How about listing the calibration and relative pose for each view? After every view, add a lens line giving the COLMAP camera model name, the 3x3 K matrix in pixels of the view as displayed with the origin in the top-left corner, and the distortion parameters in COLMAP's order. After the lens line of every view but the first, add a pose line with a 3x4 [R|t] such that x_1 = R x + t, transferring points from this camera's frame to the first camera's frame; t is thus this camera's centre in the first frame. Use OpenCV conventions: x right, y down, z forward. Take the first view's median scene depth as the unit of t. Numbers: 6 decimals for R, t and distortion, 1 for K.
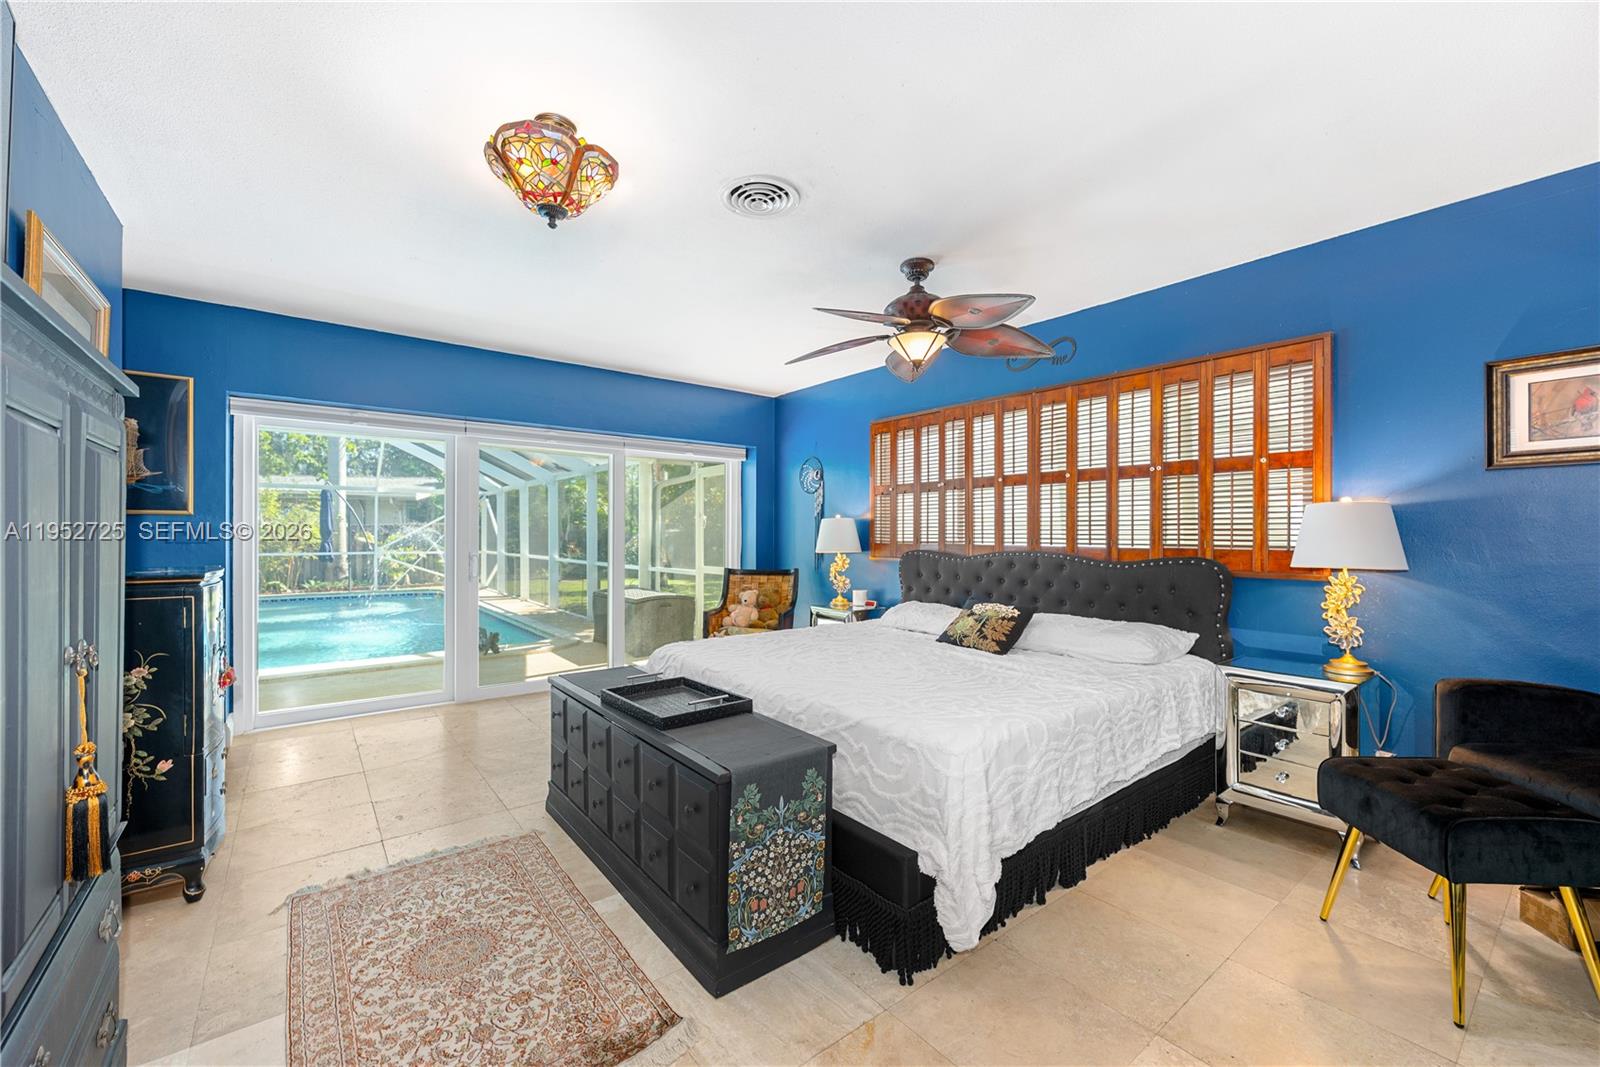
lens RADIAL K [[644.0, 0, 805.8], [0, 644.0, 535.8], [0, 0, 1]] dist [-0.004258, -0.001101]
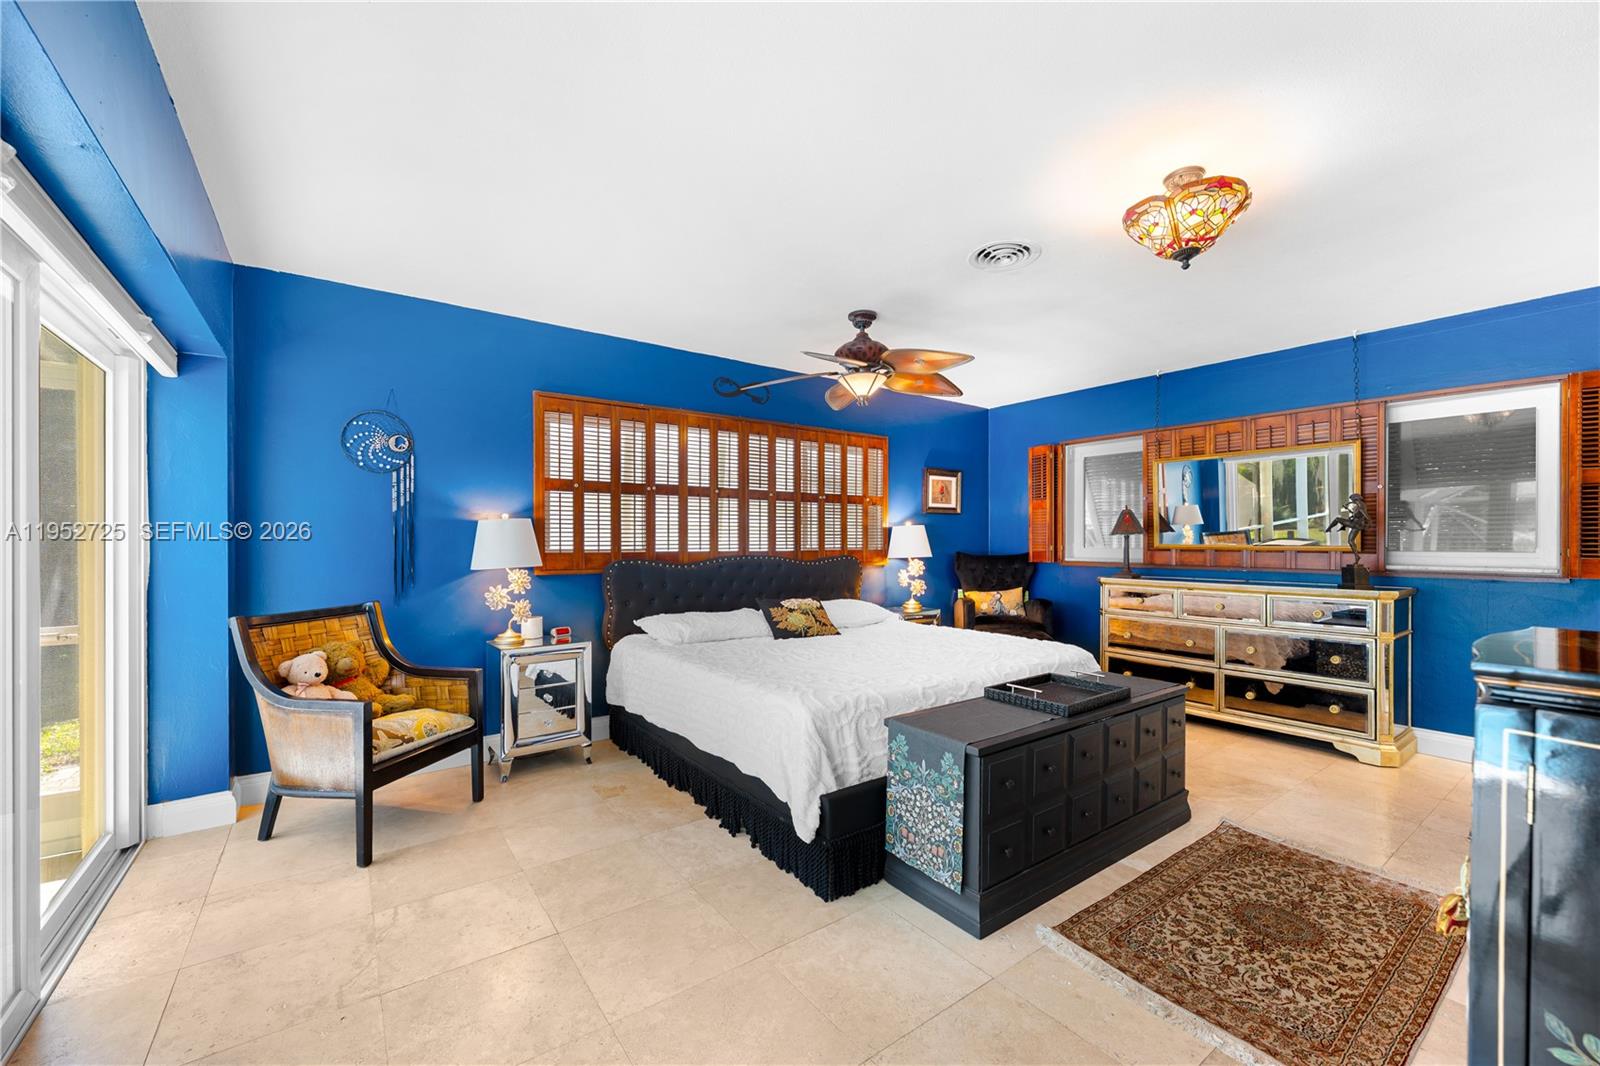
lens RADIAL K [[644.0, 0, 805.6], [0, 644.0, 532.0], [0, 0, 1]] dist [-0.004258, -0.001101]
pose [[0.030881, 0.020112, 0.999321, -1.499370], [0.008659, 0.999755, -0.020388, 0.008541], [-0.999486, 0.009283, 0.030699, 1.582665]]
